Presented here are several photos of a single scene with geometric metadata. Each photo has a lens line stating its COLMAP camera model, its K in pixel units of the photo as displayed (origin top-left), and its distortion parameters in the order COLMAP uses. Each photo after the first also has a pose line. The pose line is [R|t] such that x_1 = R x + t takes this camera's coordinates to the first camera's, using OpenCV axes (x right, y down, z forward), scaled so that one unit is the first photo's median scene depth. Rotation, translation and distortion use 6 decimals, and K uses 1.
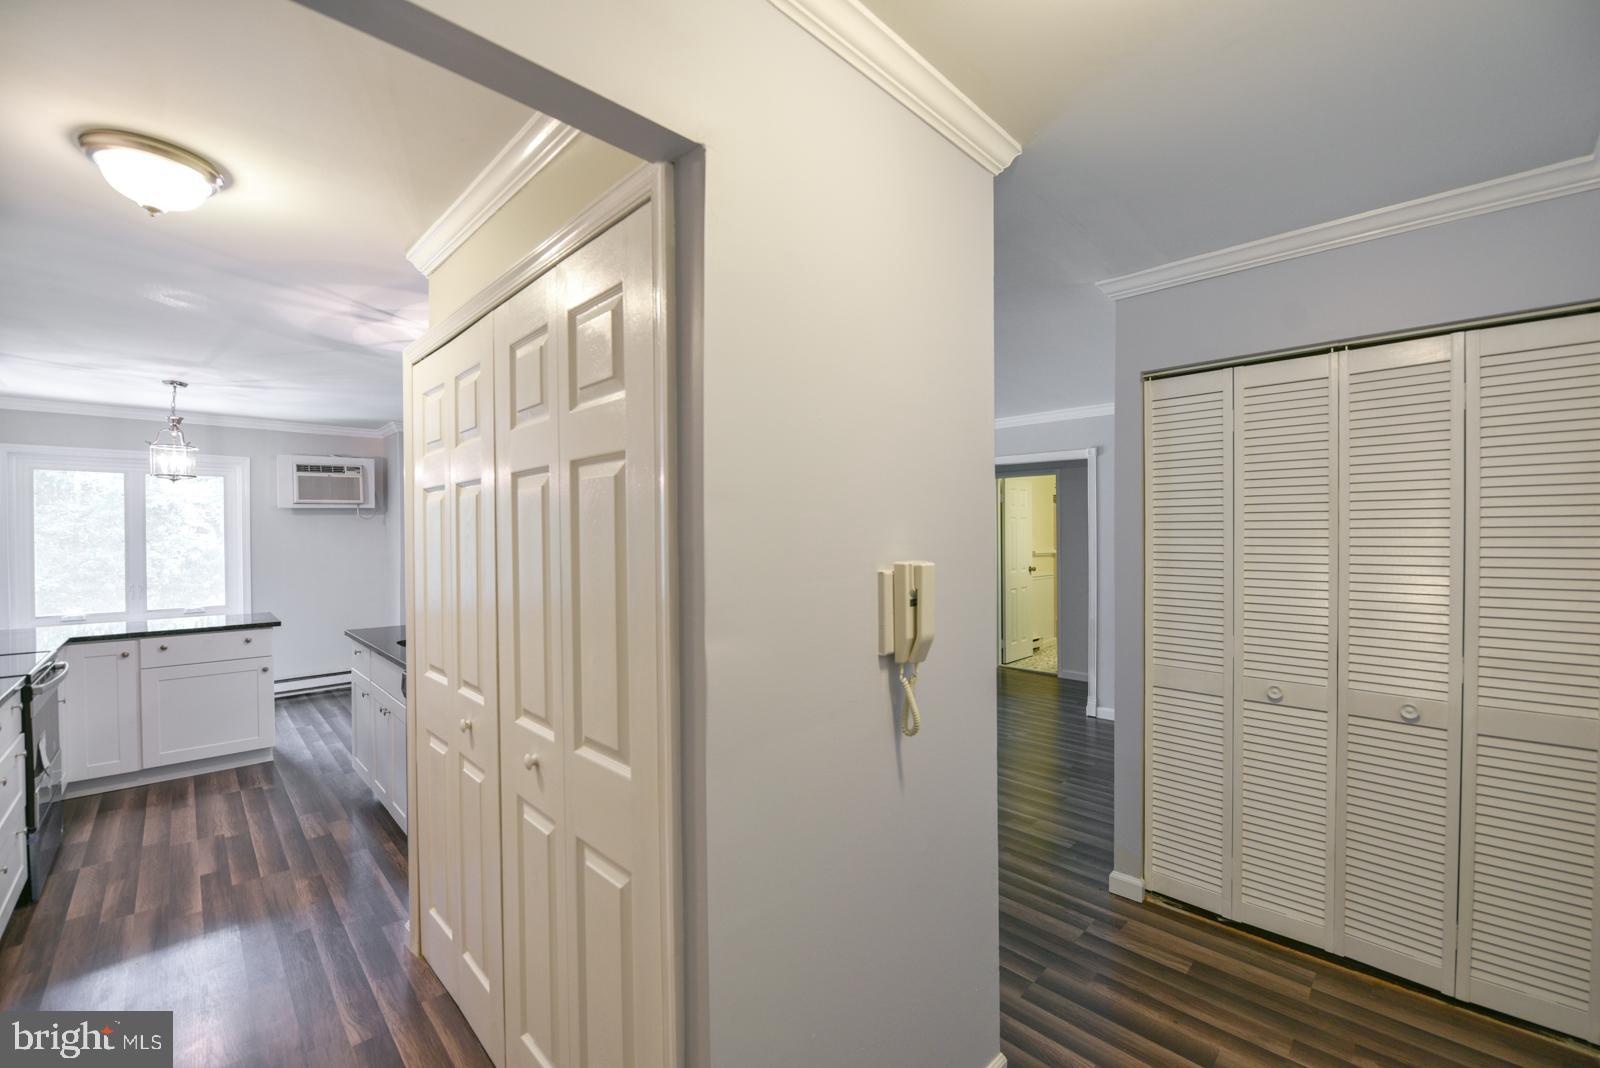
lens RADIAL K [[641.3, 0, 802.9], [0, 641.3, 539.1], [0, 0, 1]] dist [-0.015492, -0.001940]
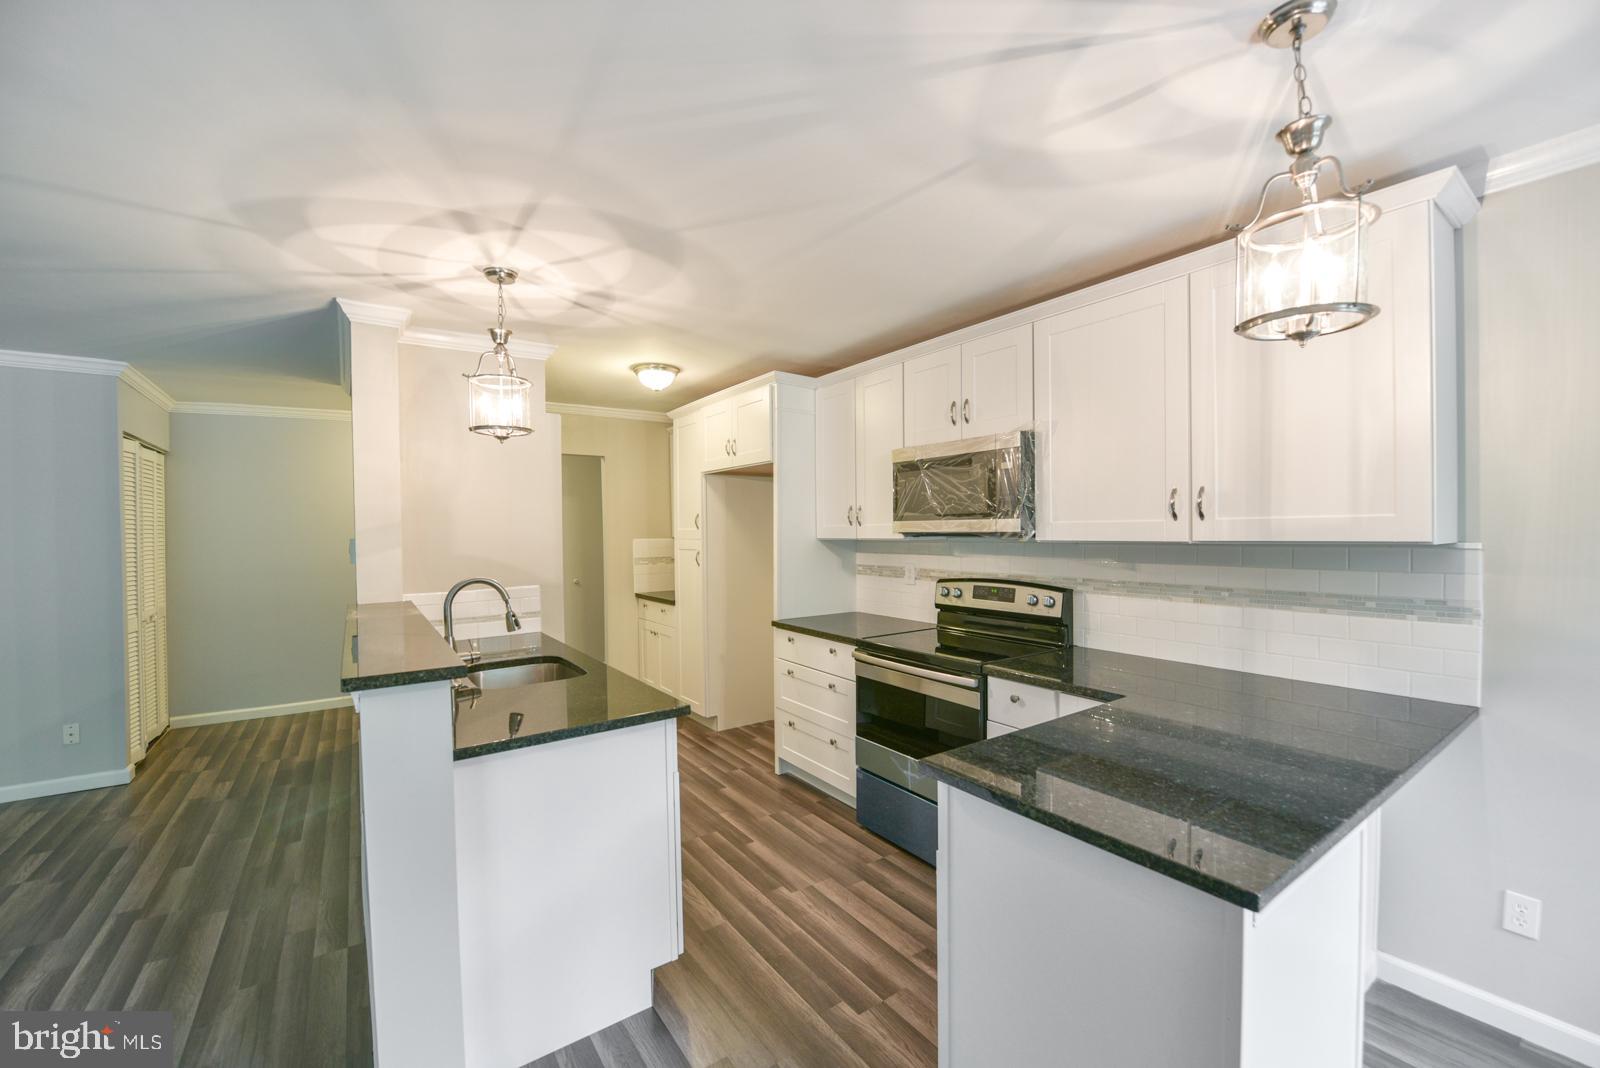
lens RADIAL K [[641.3, 0, 808.4], [0, 641.3, 540.2], [0, 0, 1]] dist [-0.015492, -0.001940]
pose [[-0.986604, 0.012330, 0.162668, -0.908304], [0.016563, 0.999558, 0.024693, -0.006556], [-0.162291, 0.027057, -0.986372, 1.510273]]
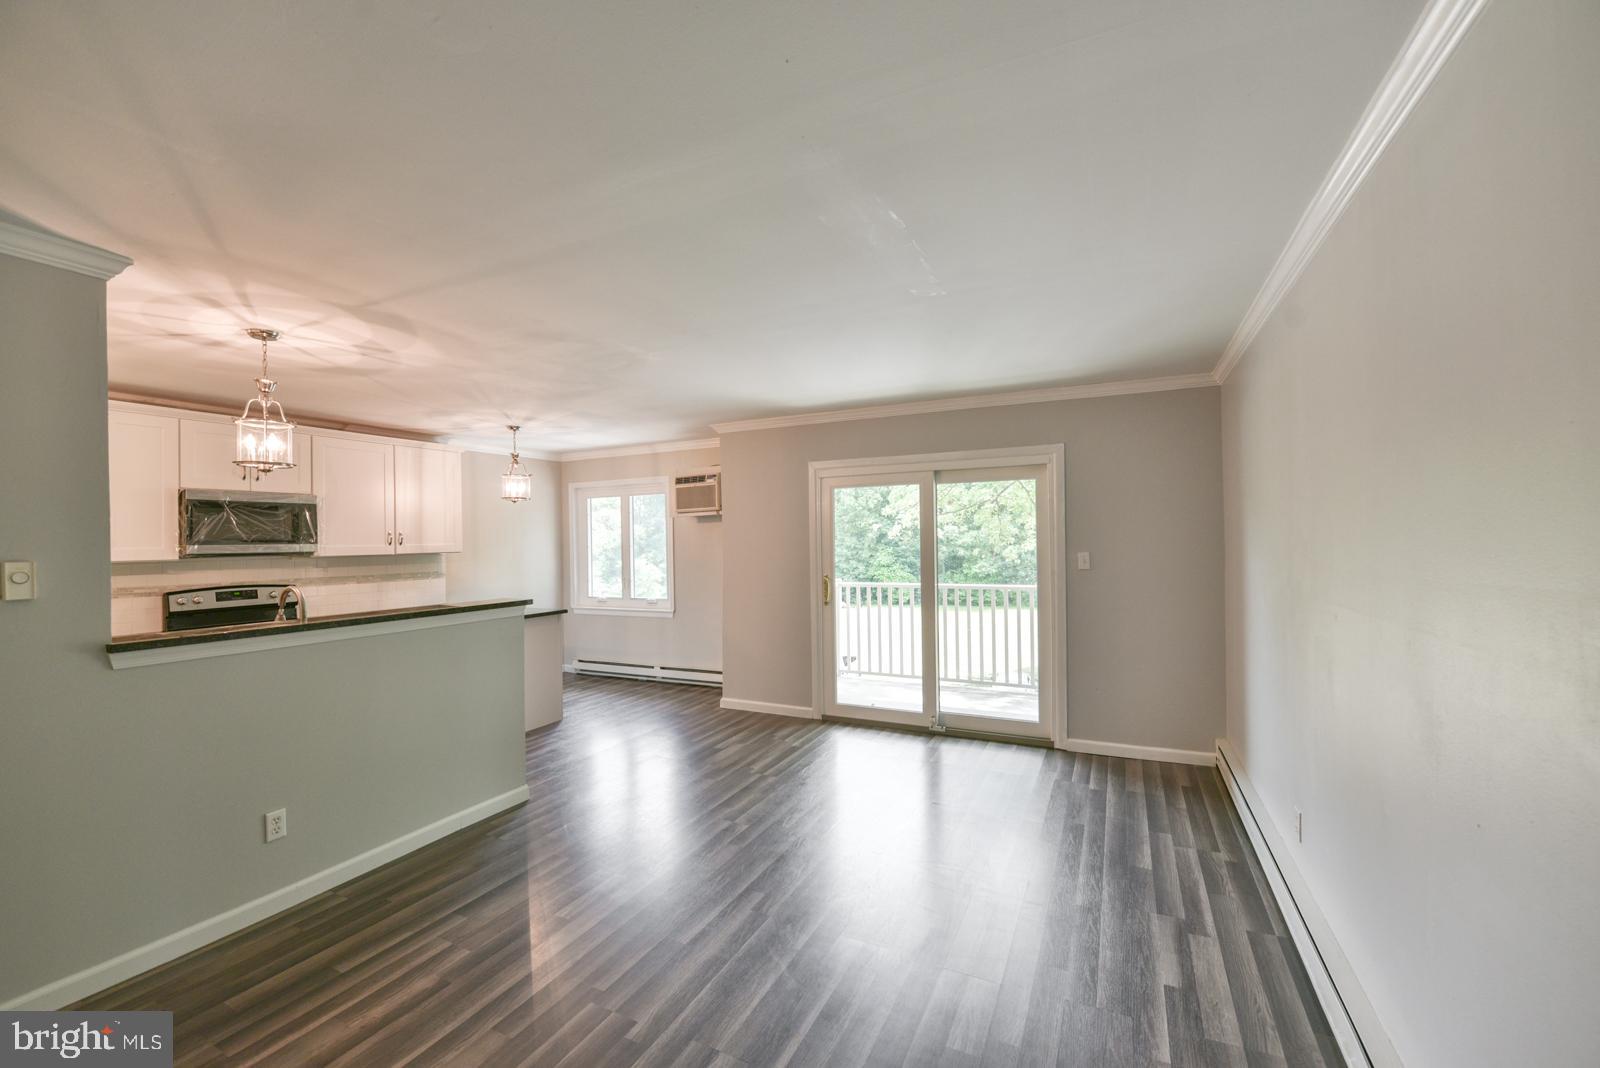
lens RADIAL K [[641.3, 0, 802.5], [0, 641.3, 537.4], [0, 0, 1]] dist [-0.015492, -0.001940]
pose [[0.327658, -0.004685, -0.944785, 0.503516], [0.005738, 0.999979, -0.002969, -0.013126], [0.944779, -0.004448, 0.327678, 1.267337]]
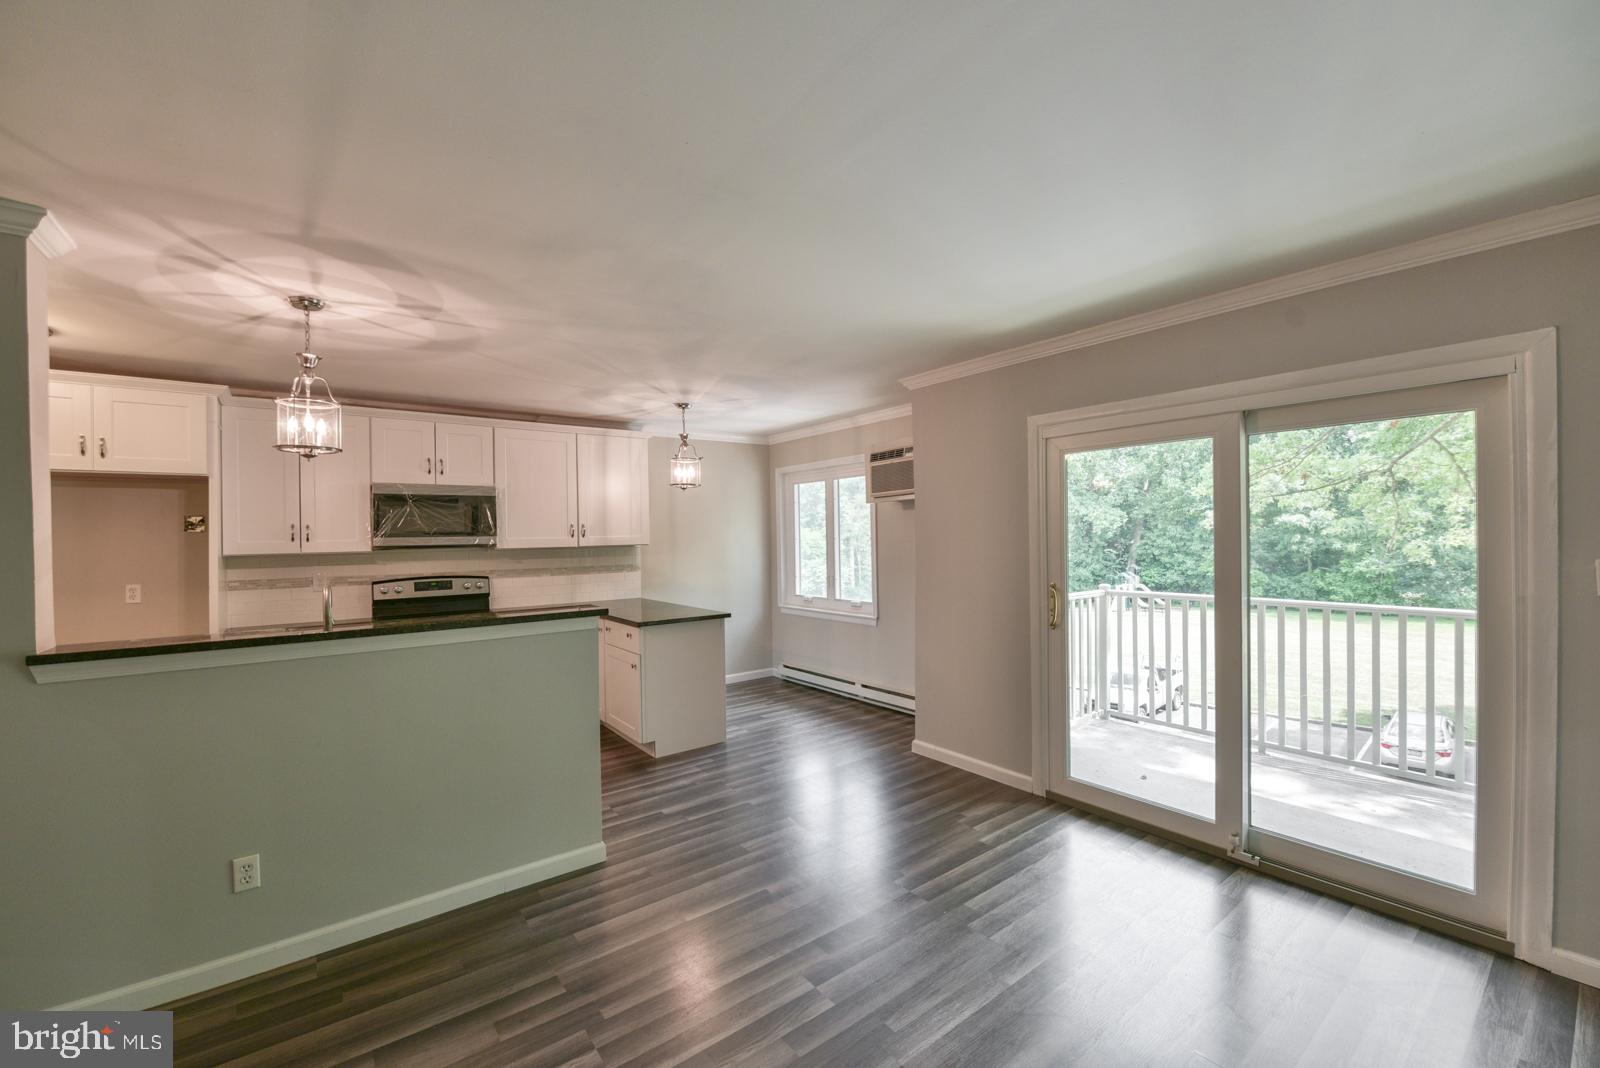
lens RADIAL K [[641.3, 0, 801.5], [0, 641.3, 537.0], [0, 0, 1]] dist [-0.015492, -0.001940]
pose [[-0.127020, 0.009850, -0.991851, 0.165269], [0.007932, 0.999929, 0.008915, -0.014296], [0.991868, -0.006736, -0.127089, 1.531487]]
